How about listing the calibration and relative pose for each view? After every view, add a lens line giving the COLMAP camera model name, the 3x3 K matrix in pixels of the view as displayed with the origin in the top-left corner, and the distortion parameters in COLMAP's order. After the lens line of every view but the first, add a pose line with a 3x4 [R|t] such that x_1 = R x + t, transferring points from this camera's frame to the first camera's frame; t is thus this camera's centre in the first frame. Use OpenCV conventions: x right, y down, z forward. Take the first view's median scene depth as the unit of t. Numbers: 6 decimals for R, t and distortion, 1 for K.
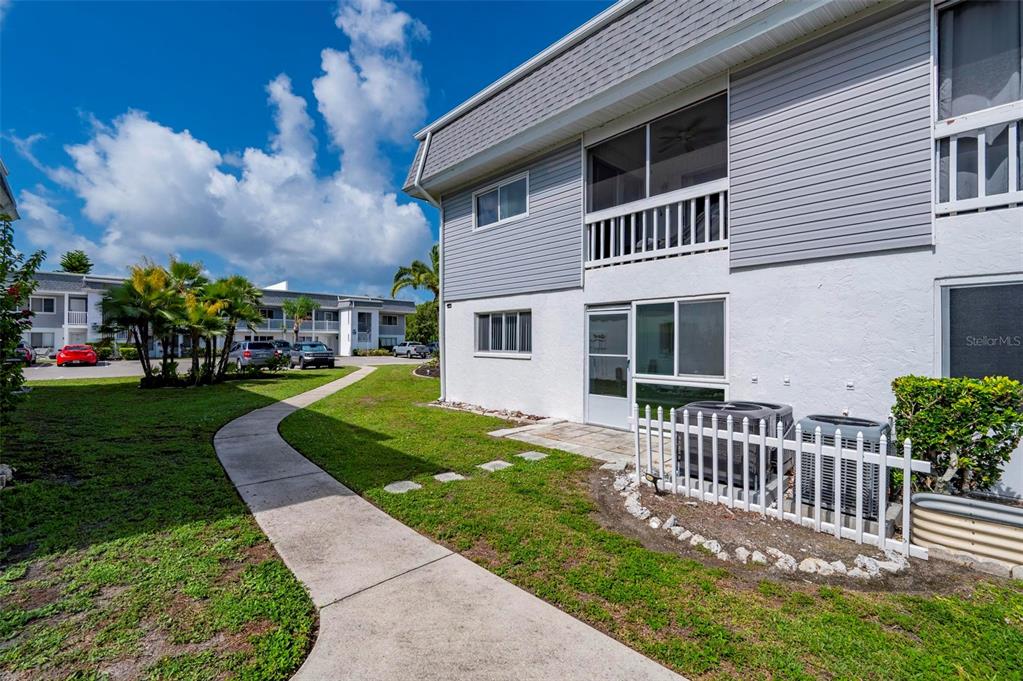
lens RADIAL K [[442.5, 0, 511.5], [0, 442.5, 340.5], [0, 0, 1]] dist [-0.002136, 0.000043]
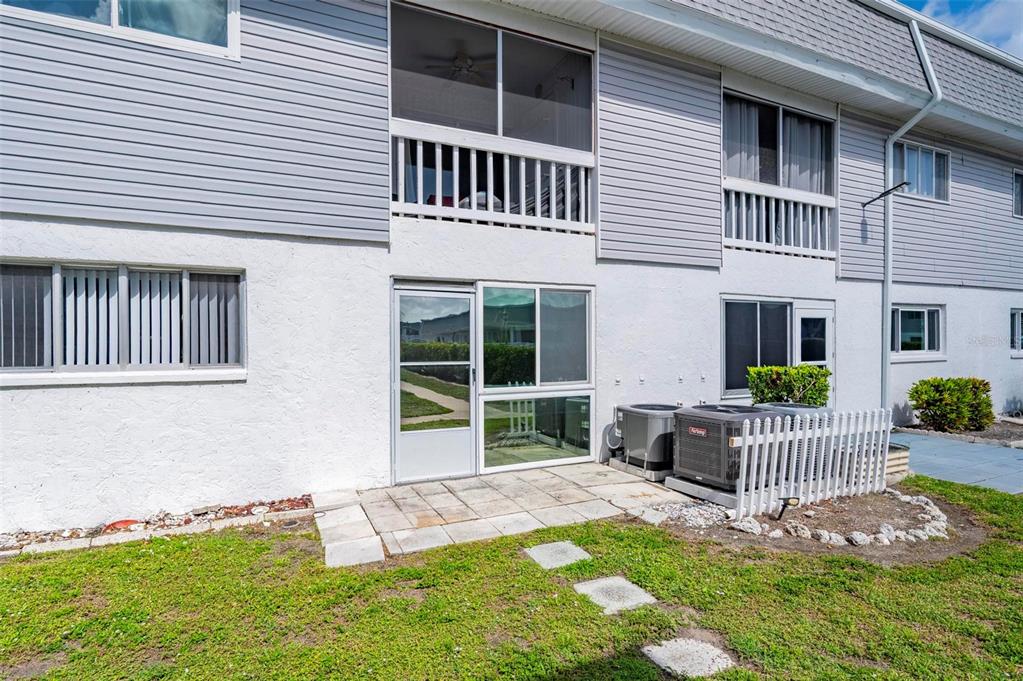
lens RADIAL K [[537.8, 0, 513.6], [0, 537.8, 343.6], [0, 0, 1]] dist [0.000690, 0.000117]
pose [[0.299598, -0.010095, 0.954012, -0.492650], [-0.002283, 0.999934, 0.011298, -0.003161], [-0.954063, -0.005563, 0.299555, 0.708171]]
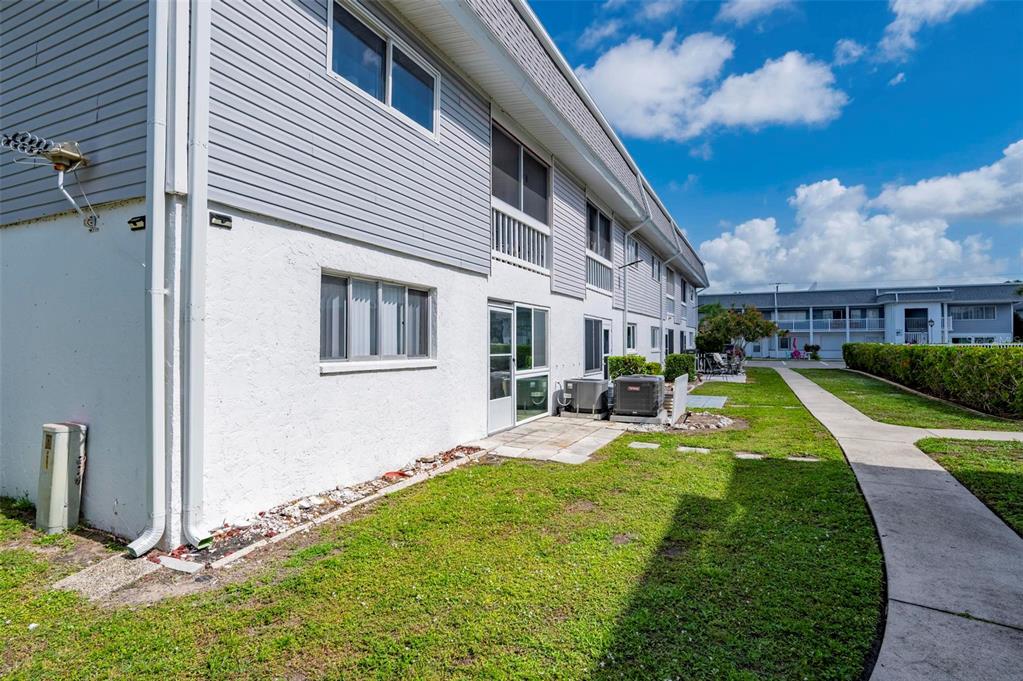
lens RADIAL K [[477.9, 0, 509.1], [0, 477.9, 329.0], [0, 0, 1]] dist [-0.000400, -0.000029]
pose [[-0.331354, 0.021516, 0.943261, -0.795098], [-0.013638, 0.999526, -0.027590, 0.006043], [-0.943408, -0.022006, -0.330904, 1.395446]]
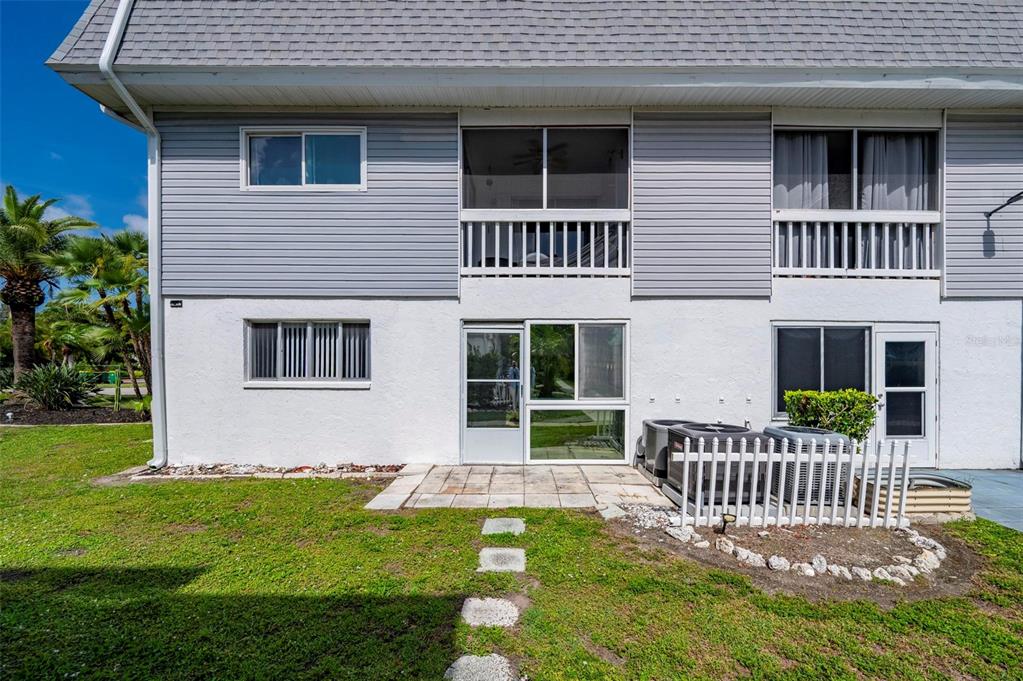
lens RADIAL K [[415.4, 0, 514.6], [0, 415.4, 363.9], [0, 0, 1]] dist [0.000550, -0.000123]
pose [[0.681300, -0.006357, 0.731977, -0.363417], [-0.003013, 0.999929, 0.011488, -0.009031], [-0.731998, -0.010032, 0.681233, 0.443782]]
